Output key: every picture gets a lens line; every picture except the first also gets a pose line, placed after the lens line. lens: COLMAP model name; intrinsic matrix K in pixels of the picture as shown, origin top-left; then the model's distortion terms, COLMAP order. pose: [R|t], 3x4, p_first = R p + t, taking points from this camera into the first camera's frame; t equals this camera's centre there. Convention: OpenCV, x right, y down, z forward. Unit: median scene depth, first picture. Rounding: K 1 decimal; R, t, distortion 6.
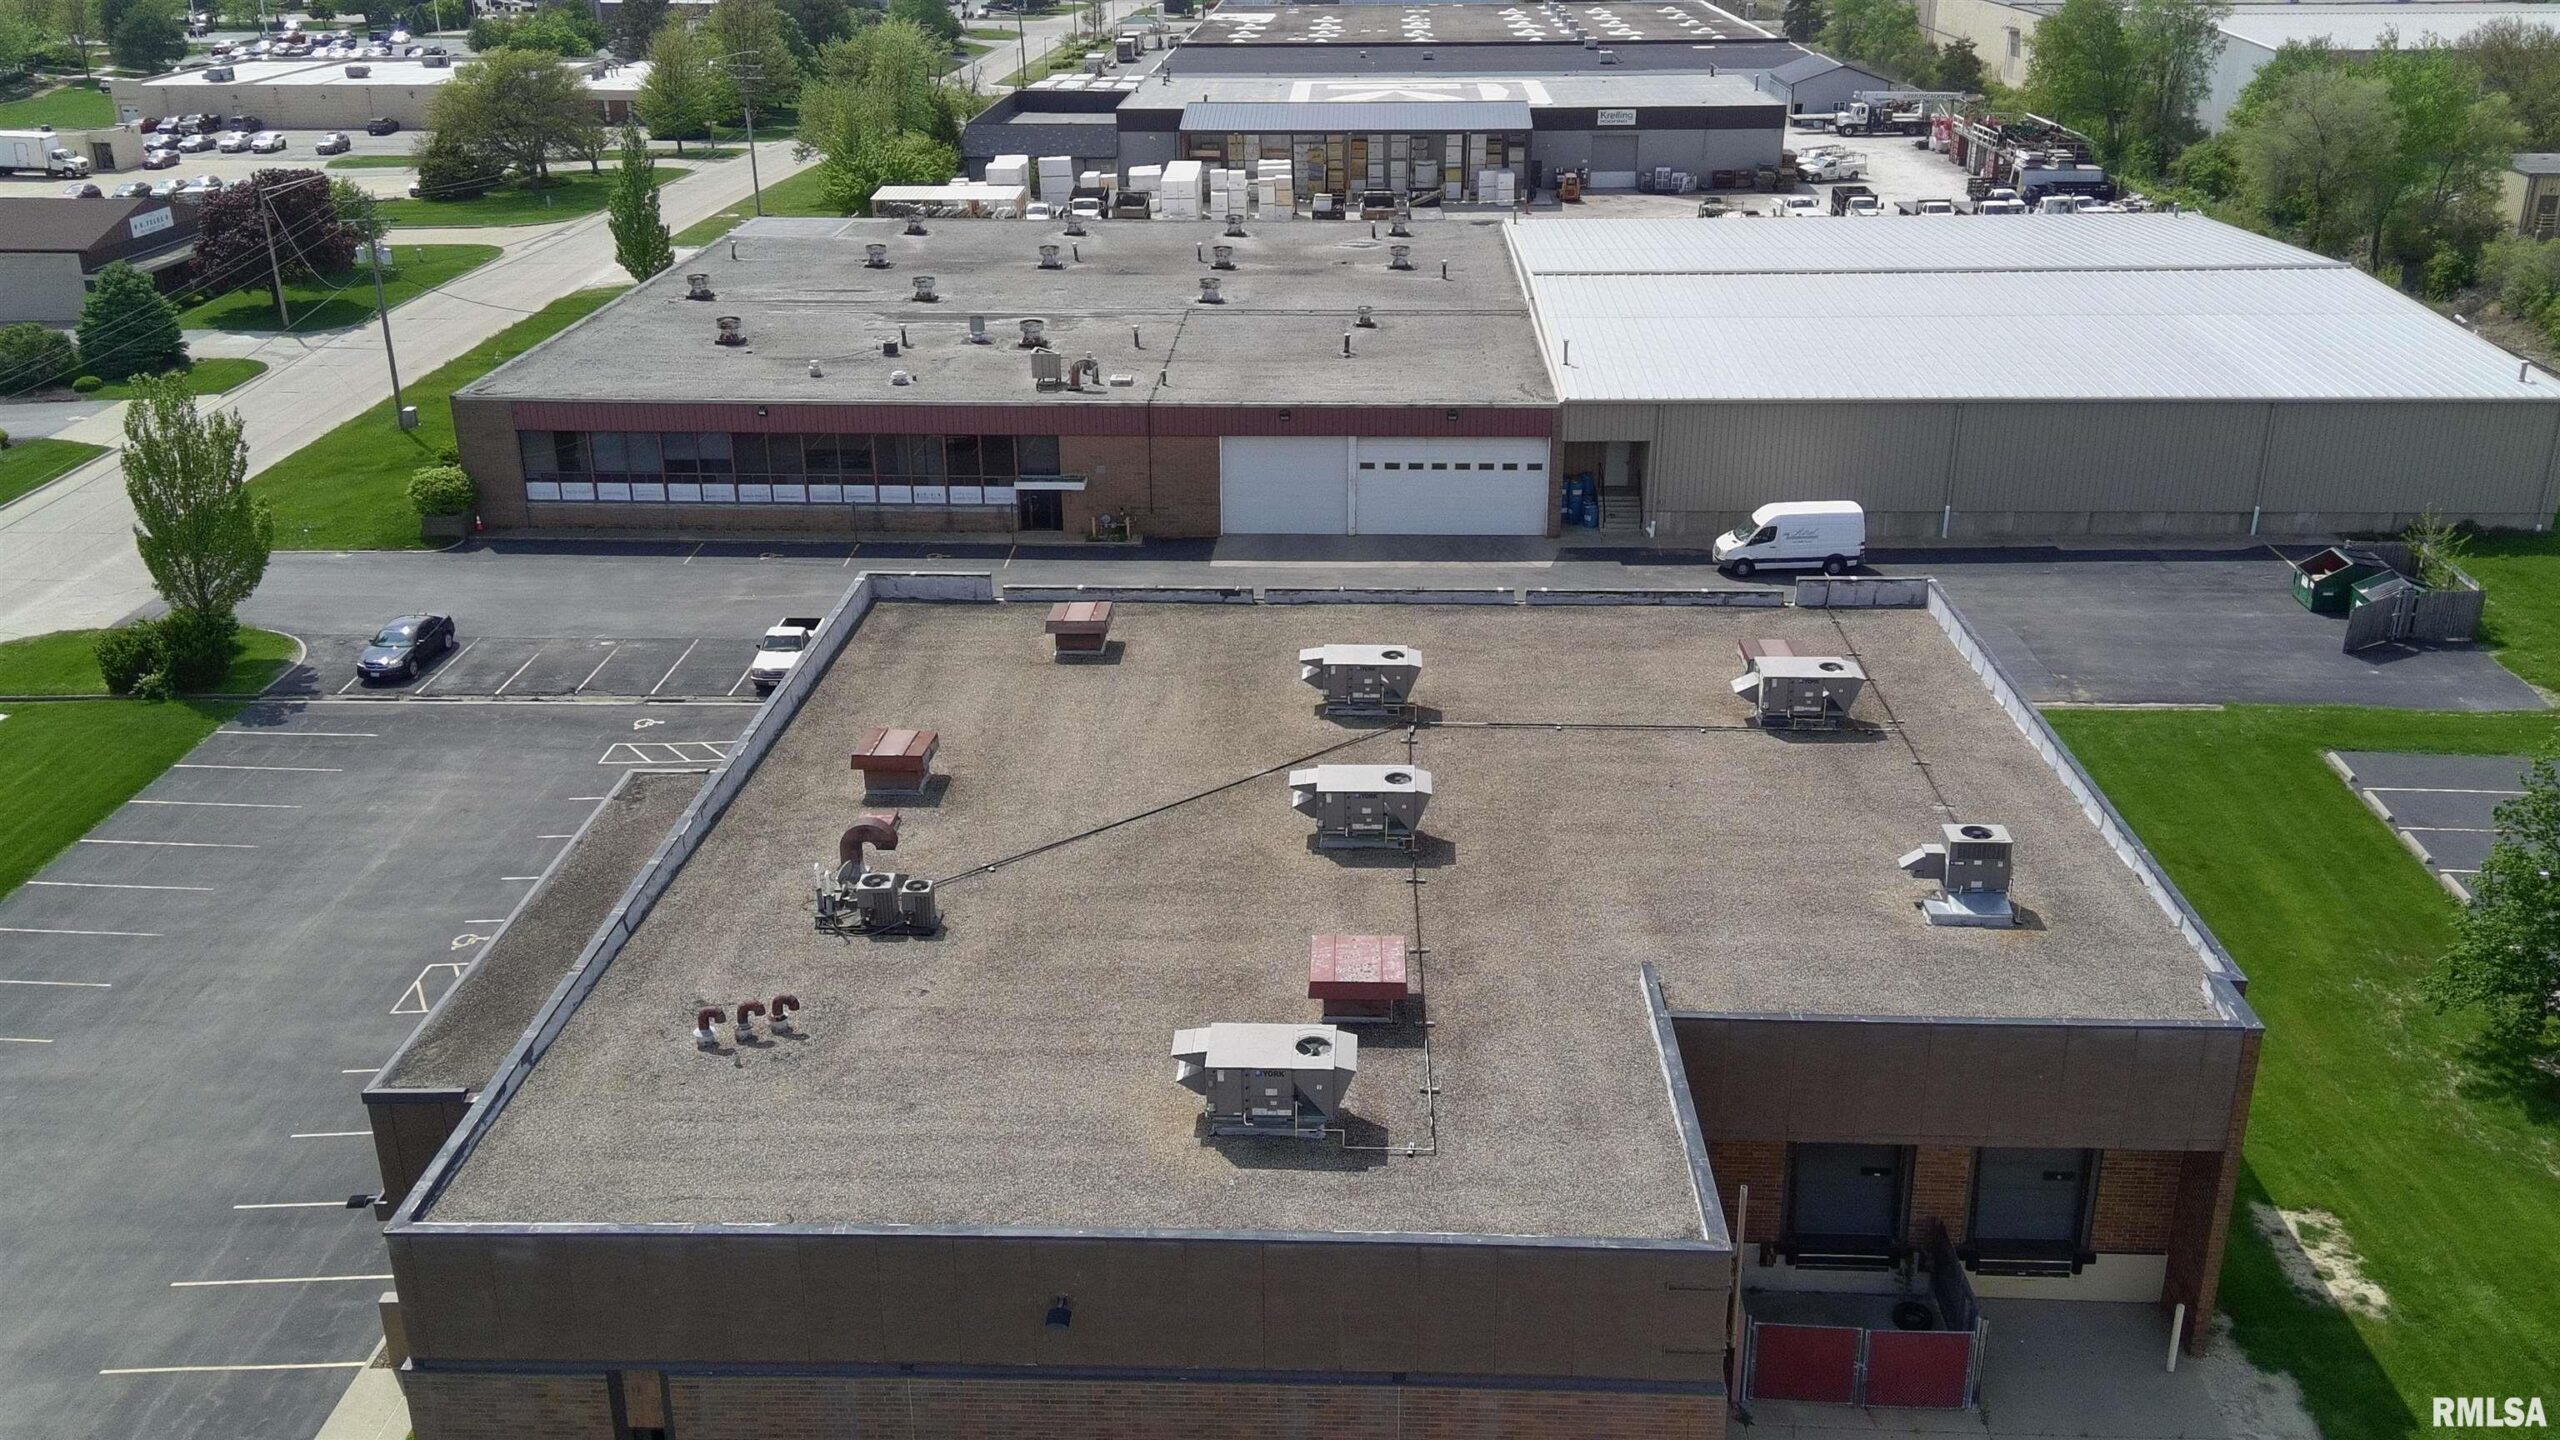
lens RADIAL K [[2113.8, 0, 1283.9], [0, 2113.8, 709.9], [0, 0, 1]] dist [0.104866, -0.146238]
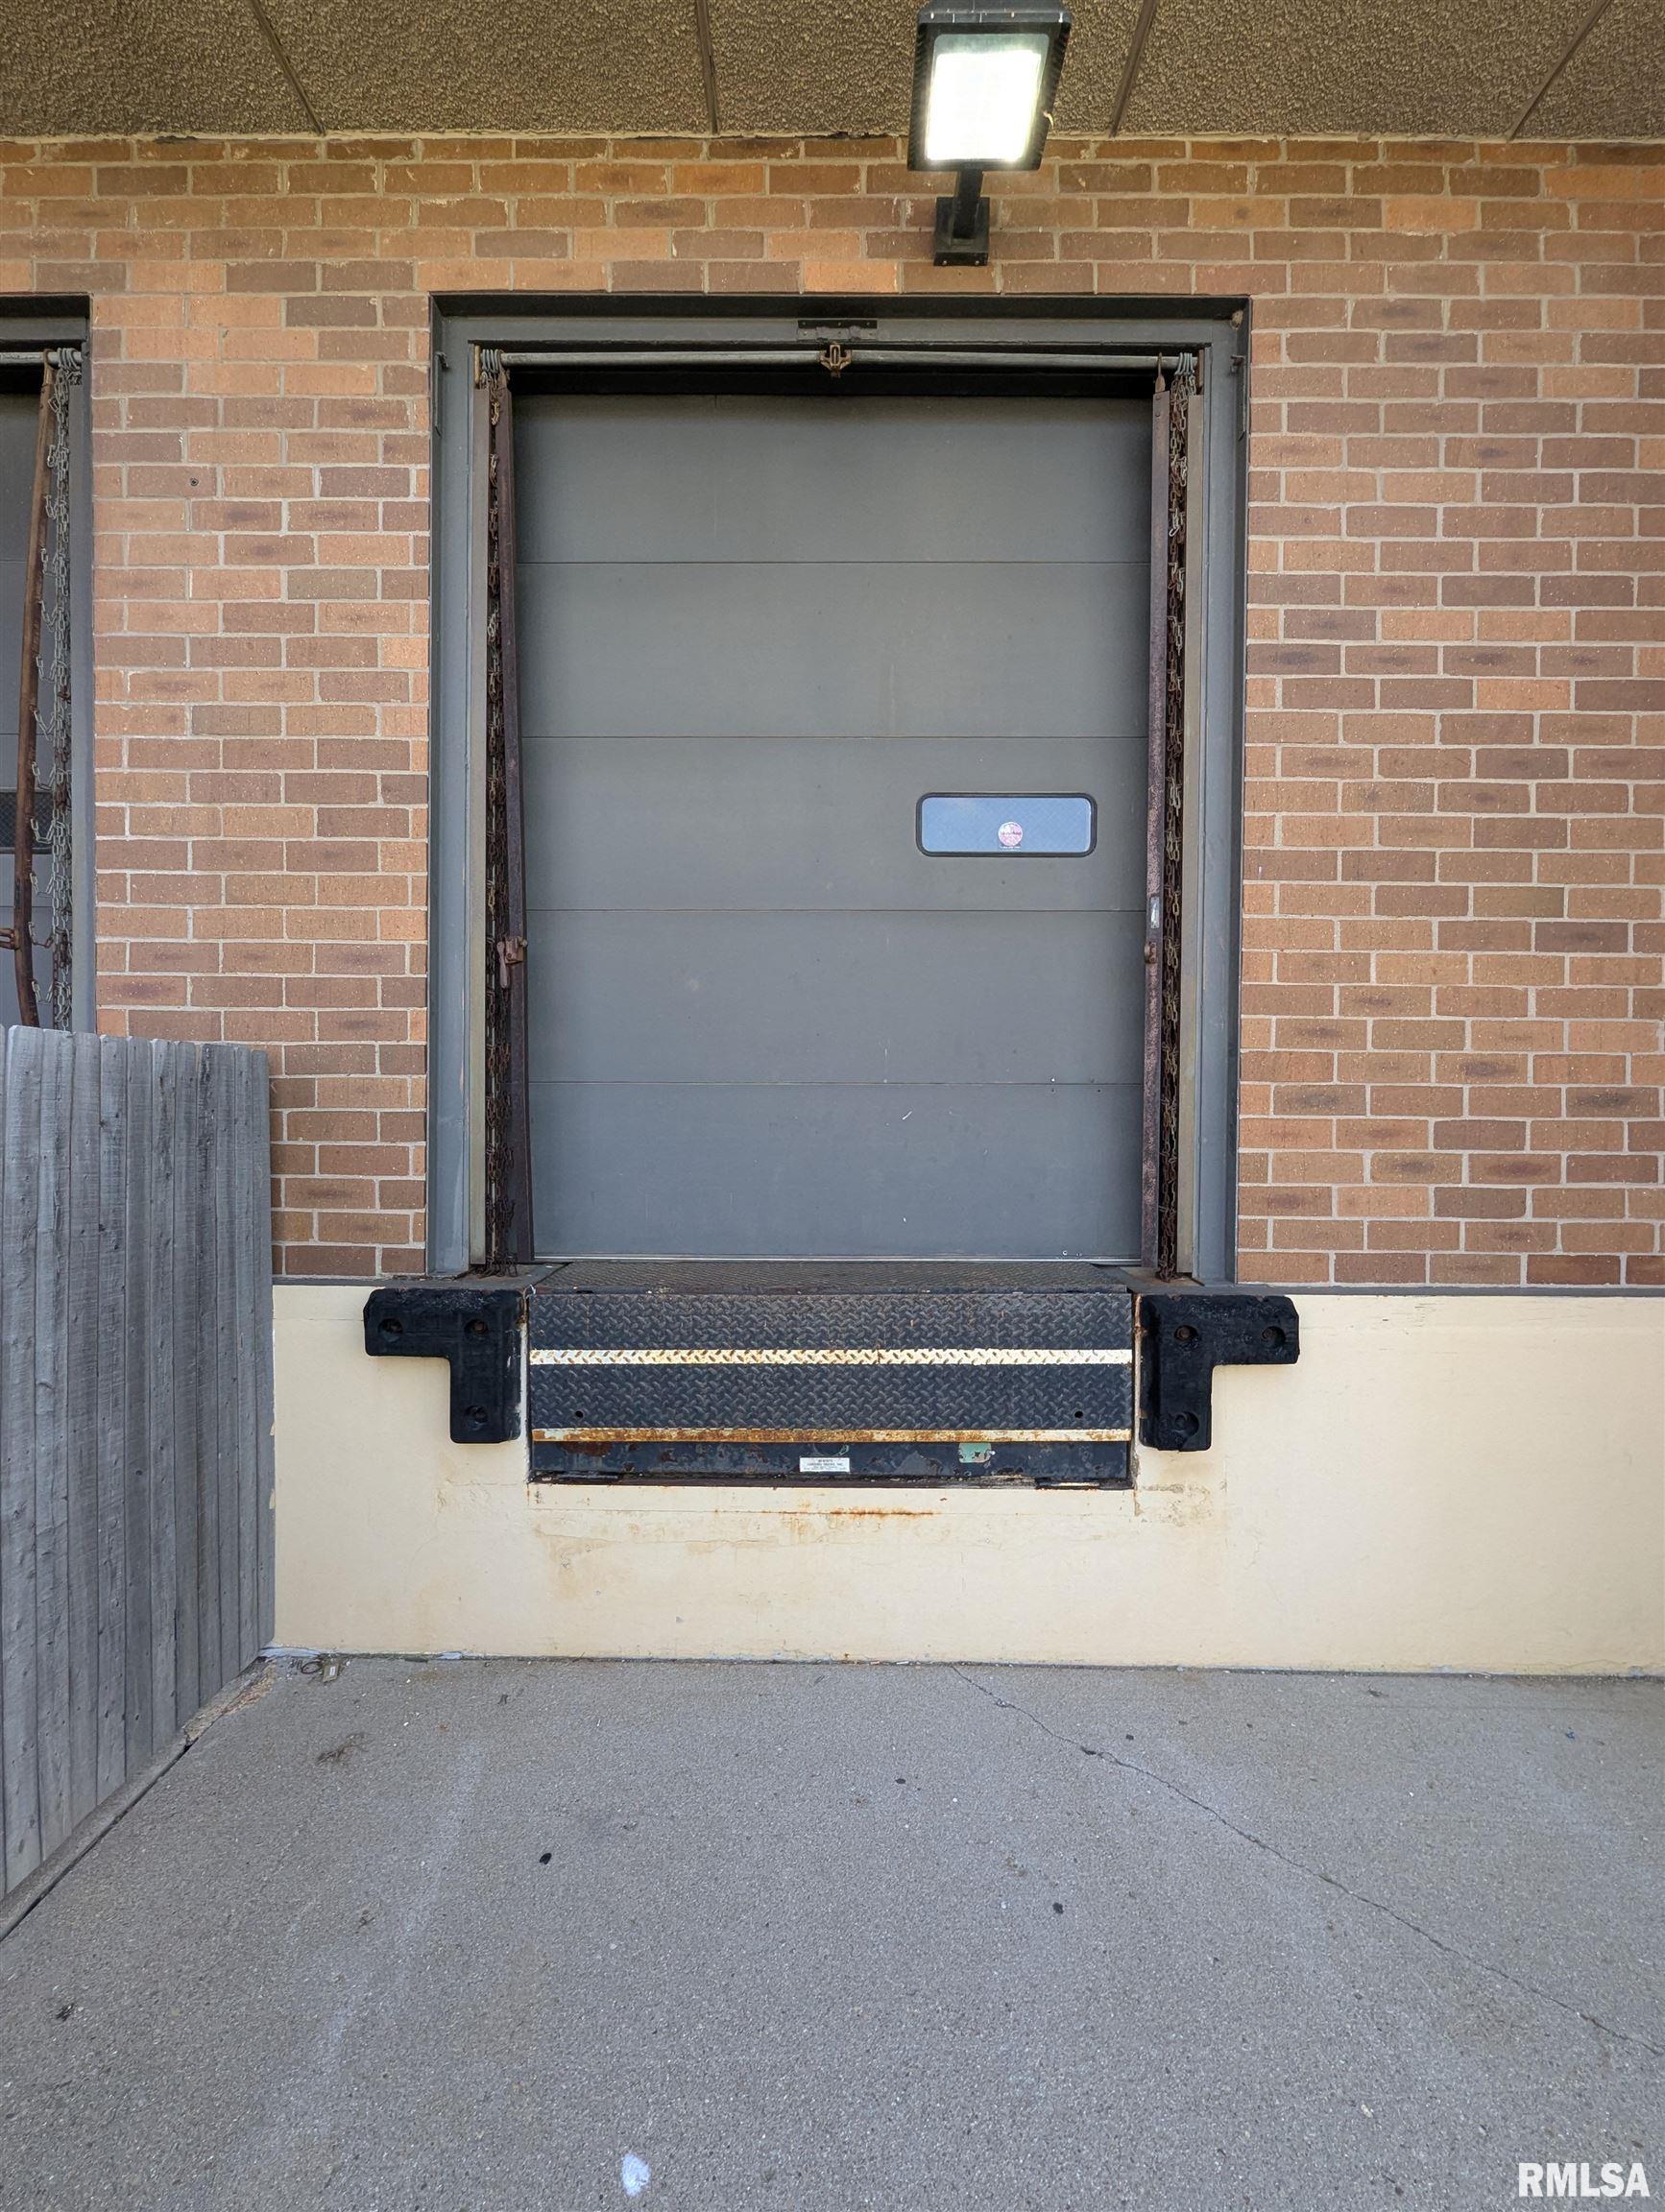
lens RADIAL K [[912.6, 0, 823.2], [0, 912.6, 1119.7], [0, 0, 1]] dist [-0.000384, -0.000624]
pose [[0.999026, 0.016204, 0.041039, 0.170682], [-0.000147, 0.931339, -0.364152, 0.131977], [-0.044122, 0.363791, 0.930435, 0.466579]]
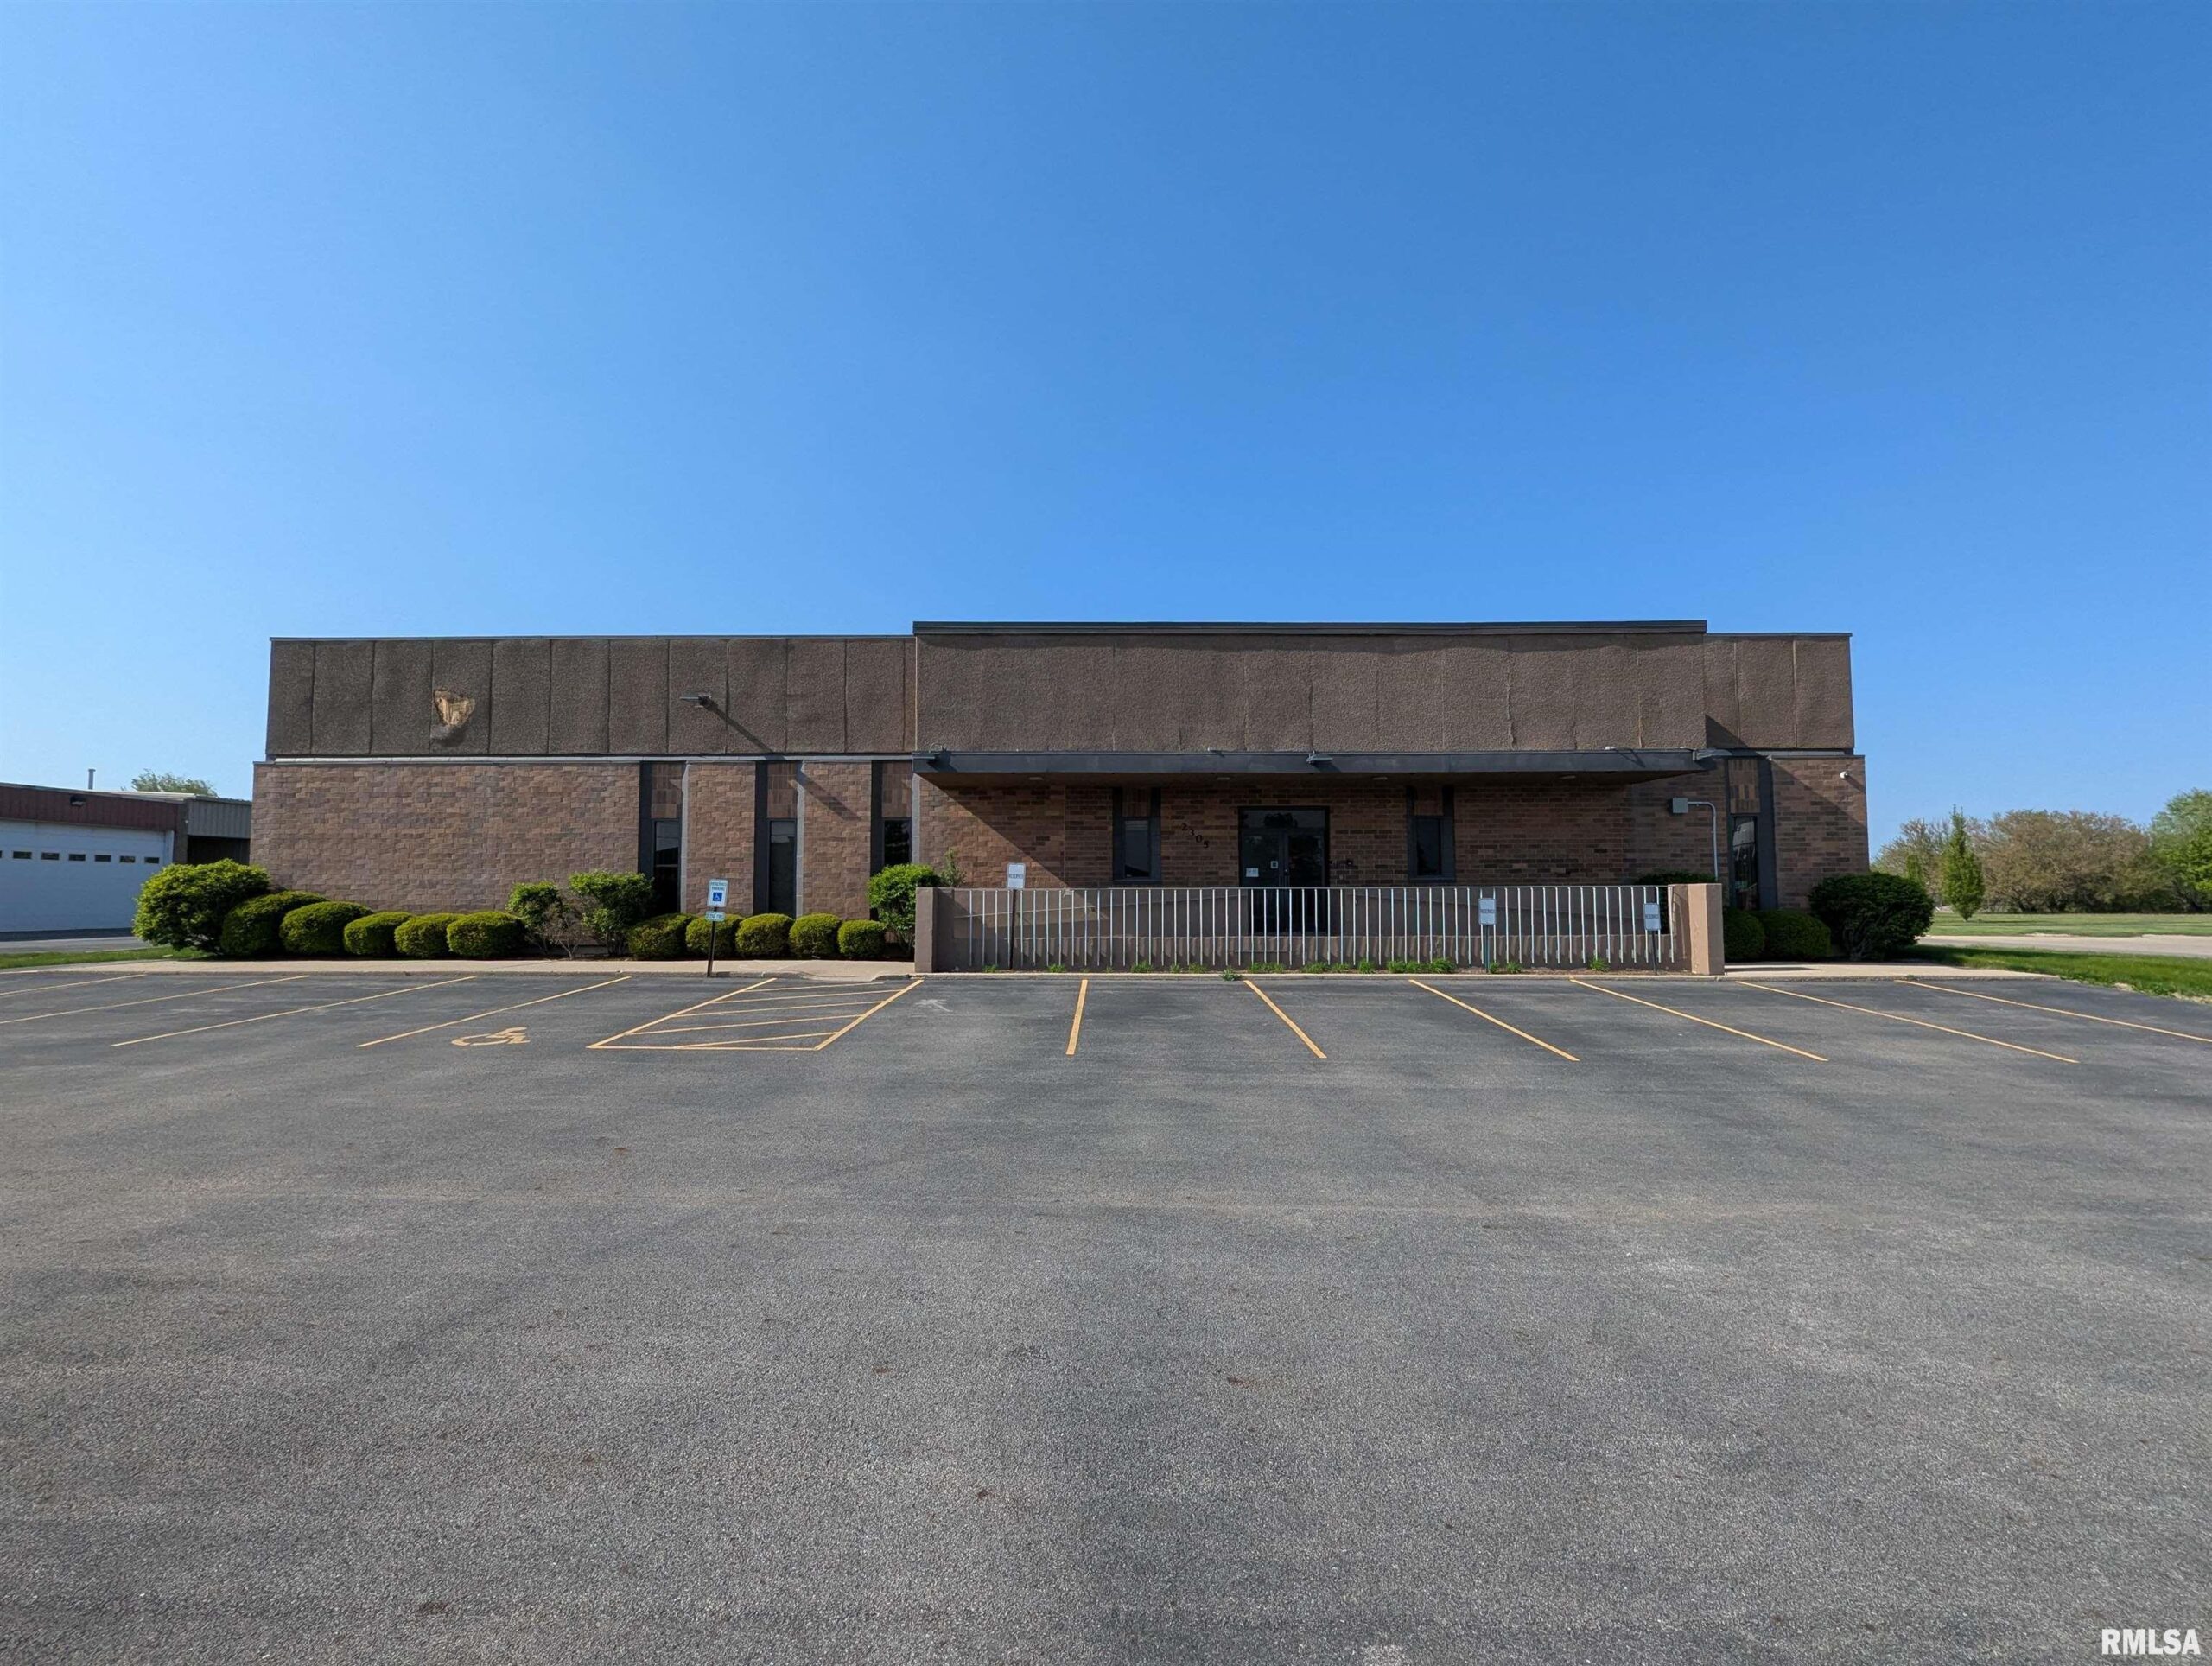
lens RADIAL K [[912.6, 0, 1111.9], [0, 912.6, 850.7], [0, 0, 1]] dist [-0.000384, -0.000624]
pose [[-0.047714, 0.057122, 0.997226, -0.370916], [0.380917, 0.923958, -0.034700, 0.082760], [-0.923377, 0.378204, -0.065845, 0.588527]]
